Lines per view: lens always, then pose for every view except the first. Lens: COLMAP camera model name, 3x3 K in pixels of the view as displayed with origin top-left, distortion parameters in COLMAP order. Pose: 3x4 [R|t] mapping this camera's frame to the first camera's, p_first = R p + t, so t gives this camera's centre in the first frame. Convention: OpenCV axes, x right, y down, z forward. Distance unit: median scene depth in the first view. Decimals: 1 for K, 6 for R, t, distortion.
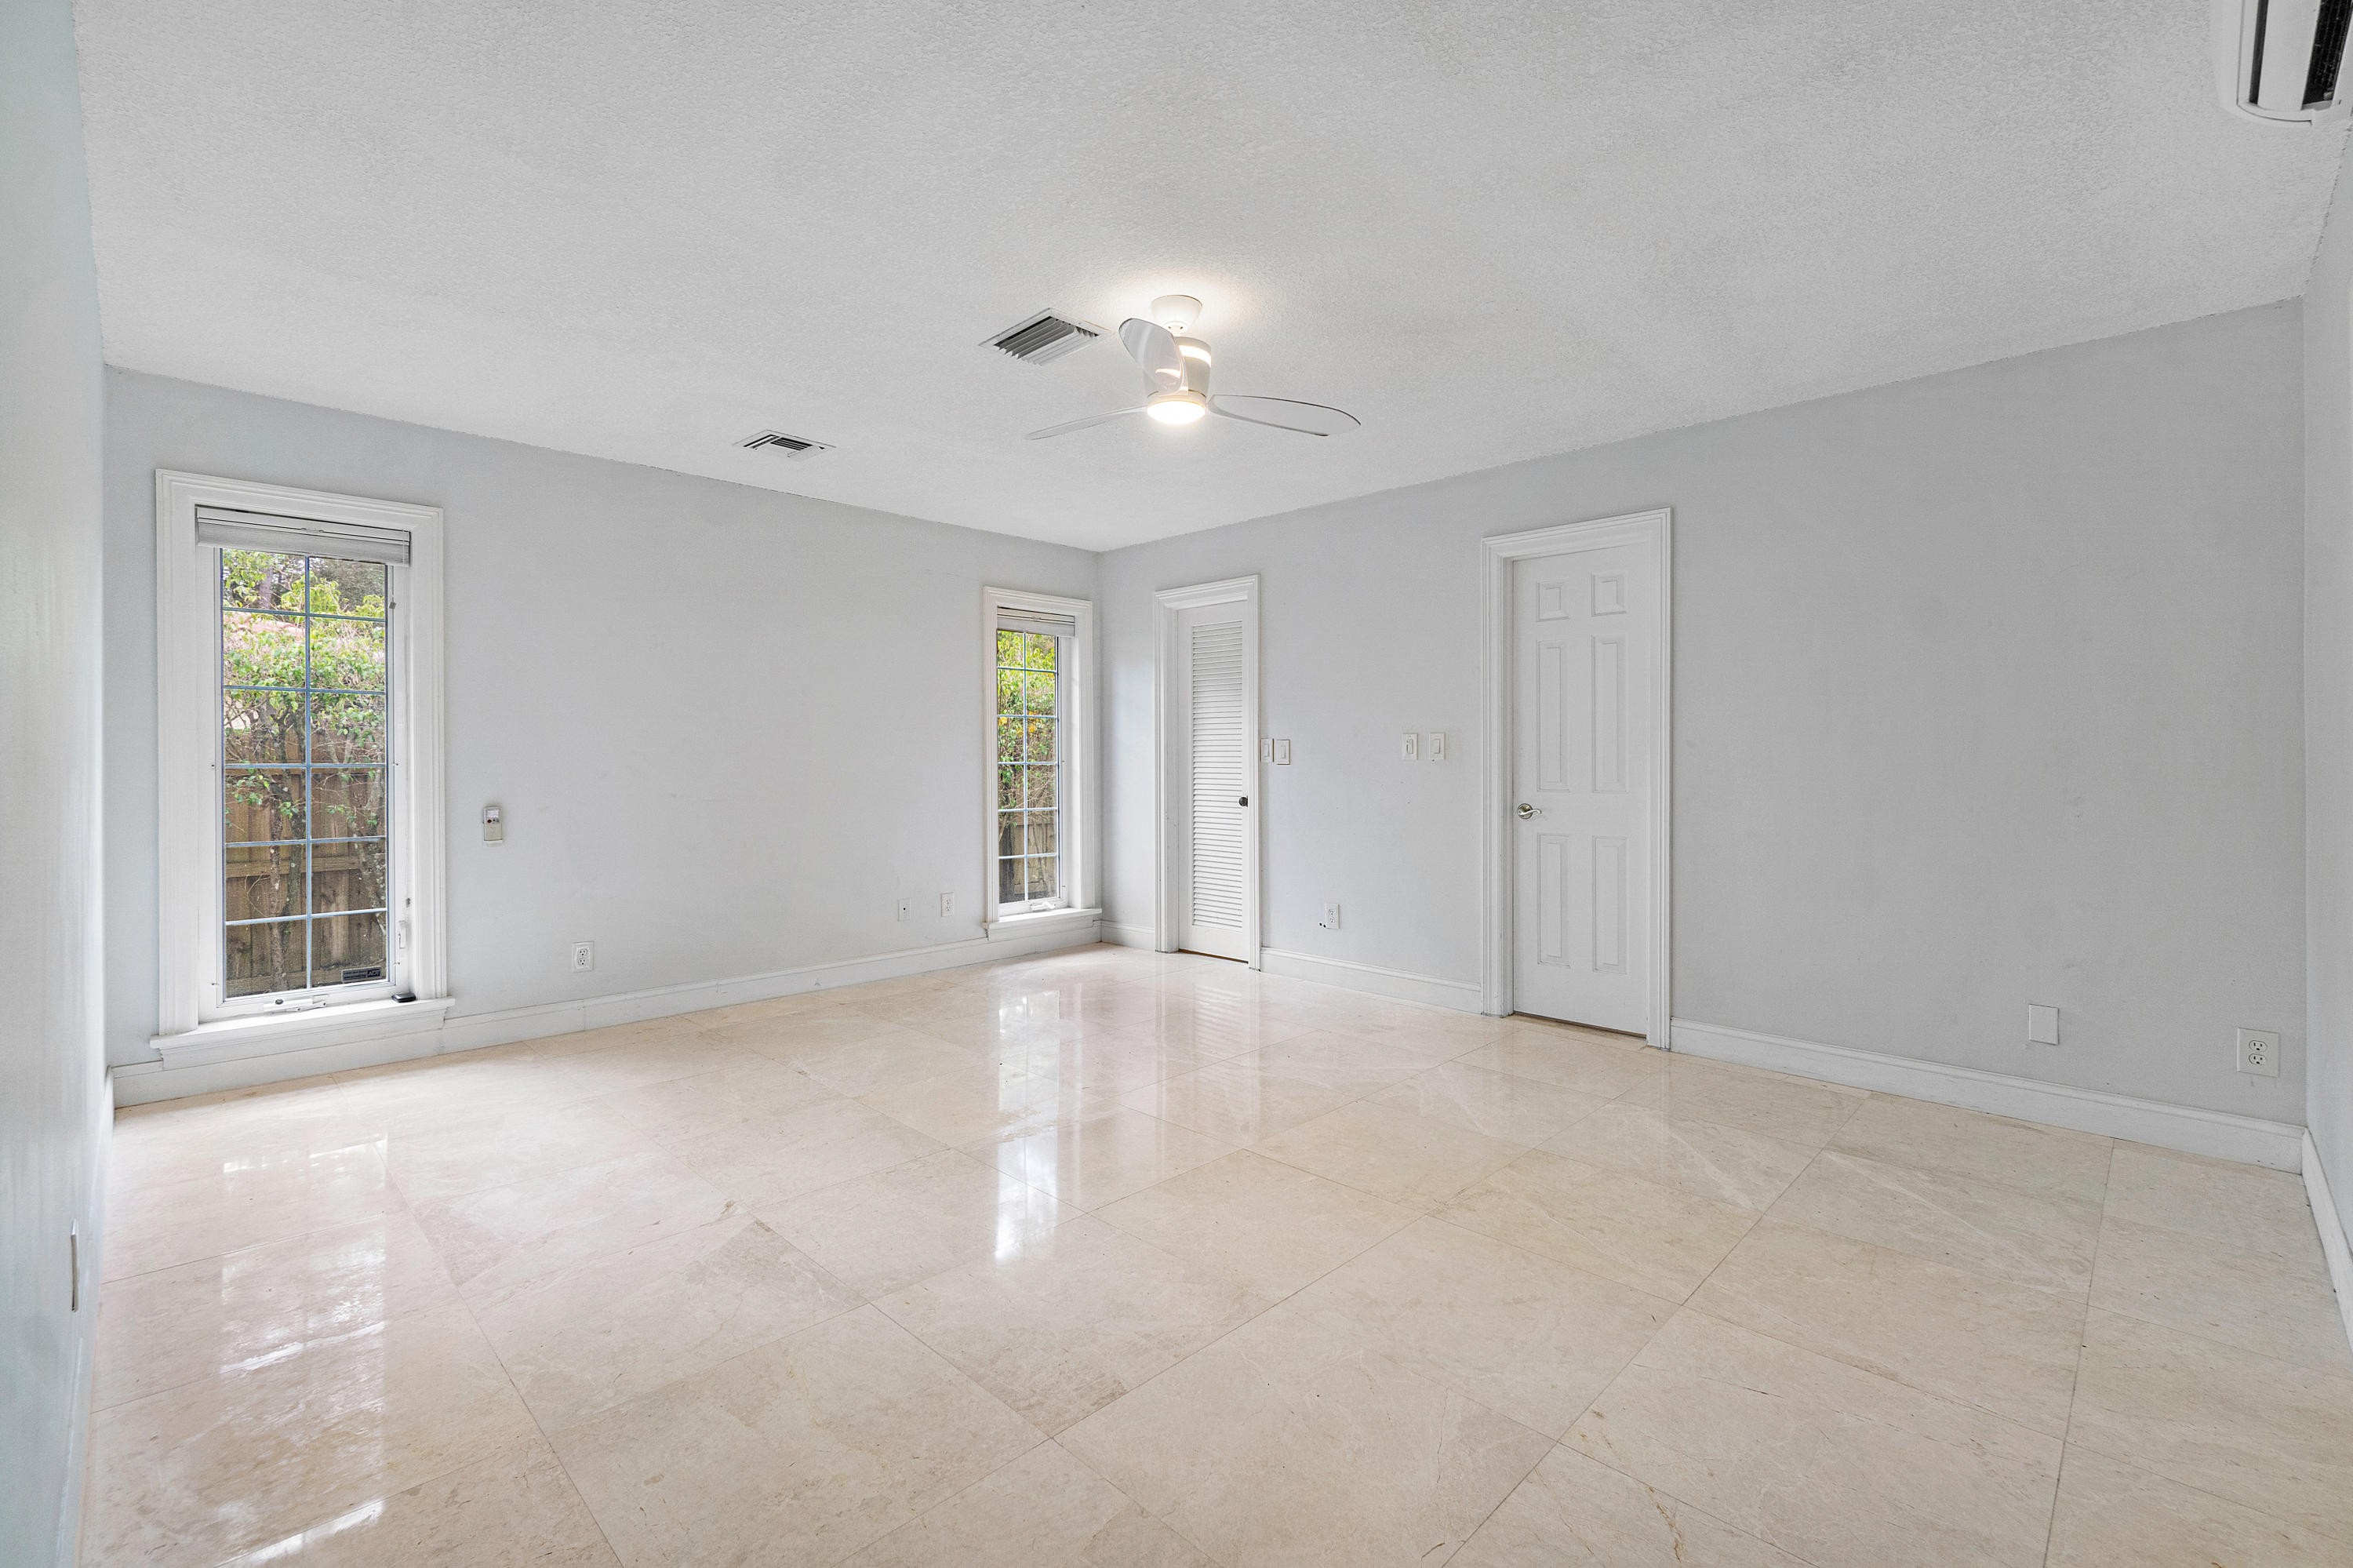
lens RADIAL K [[1022.5, 0, 1174.7], [0, 1022.5, 775.9], [0, 0, 1]] dist [-0.003592, 0.001413]
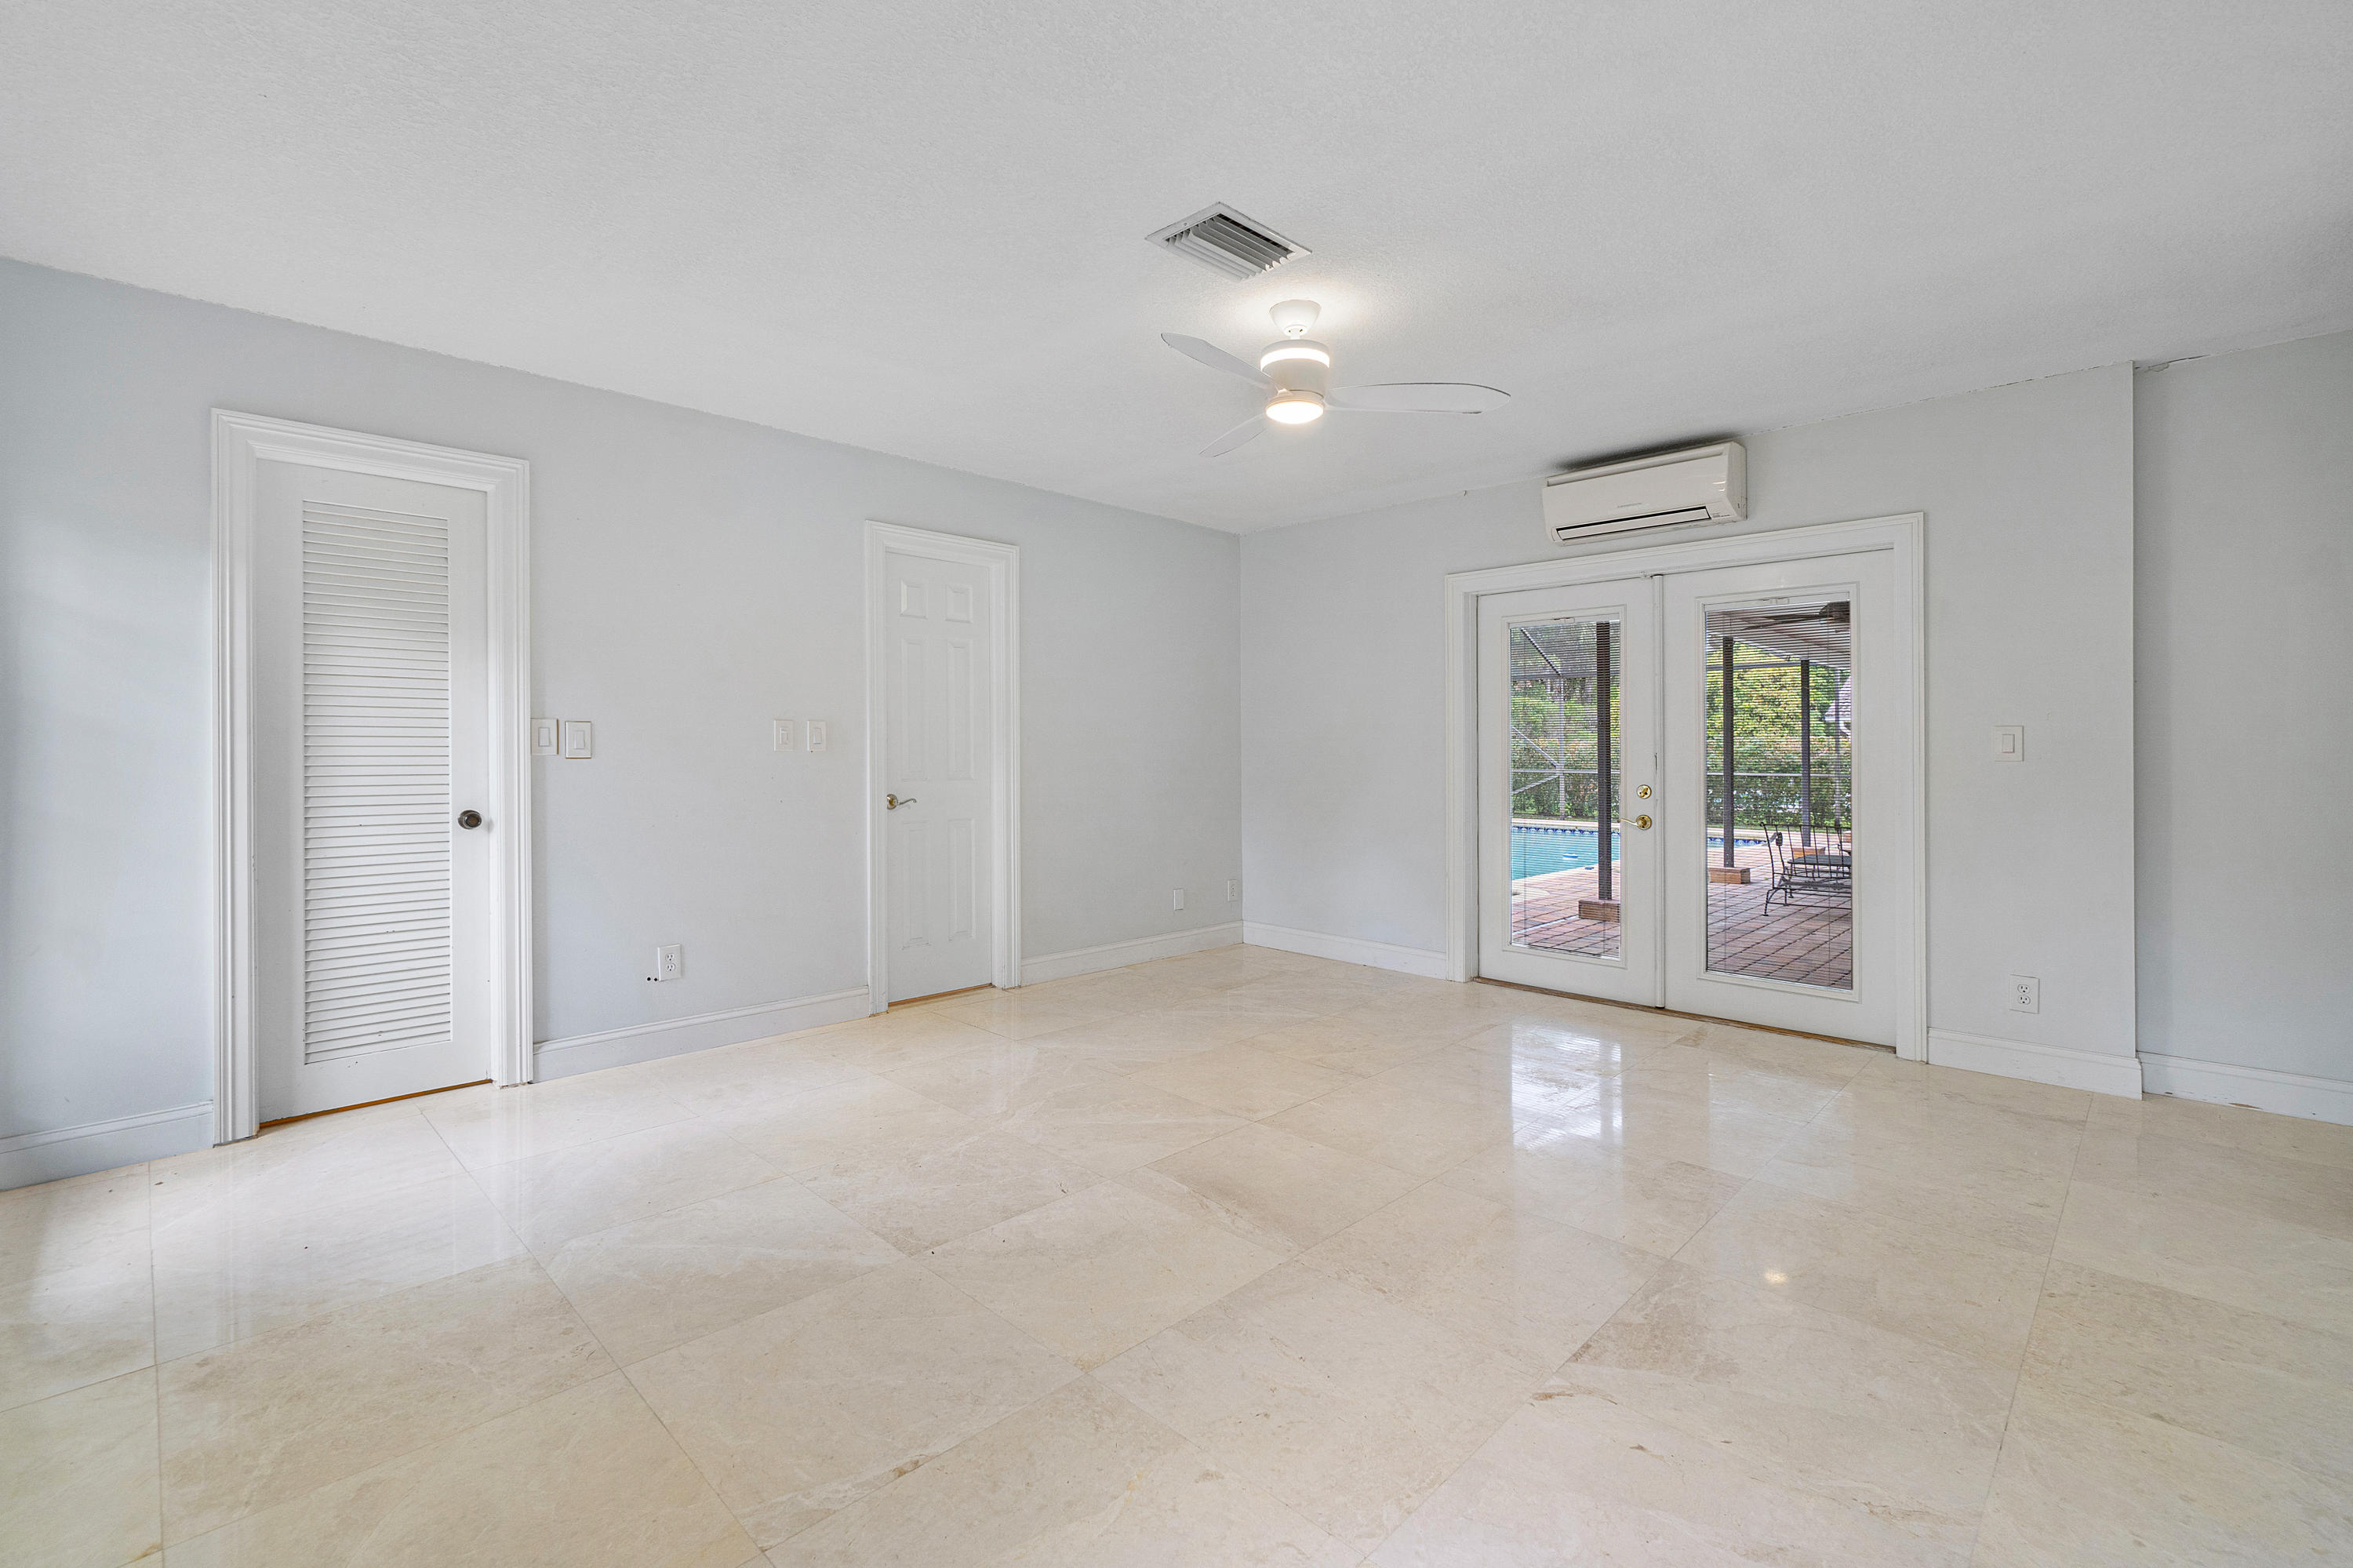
lens RADIAL K [[1022.5, 0, 1148.2], [0, 1022.5, 742.0], [0, 0, 1]] dist [-0.003592, 0.001413]
pose [[0.014665, 0.006876, 0.999869, -0.760194], [0.017801, 0.999816, -0.007136, -0.014522], [-0.999734, 0.017903, 0.014539, 0.838945]]
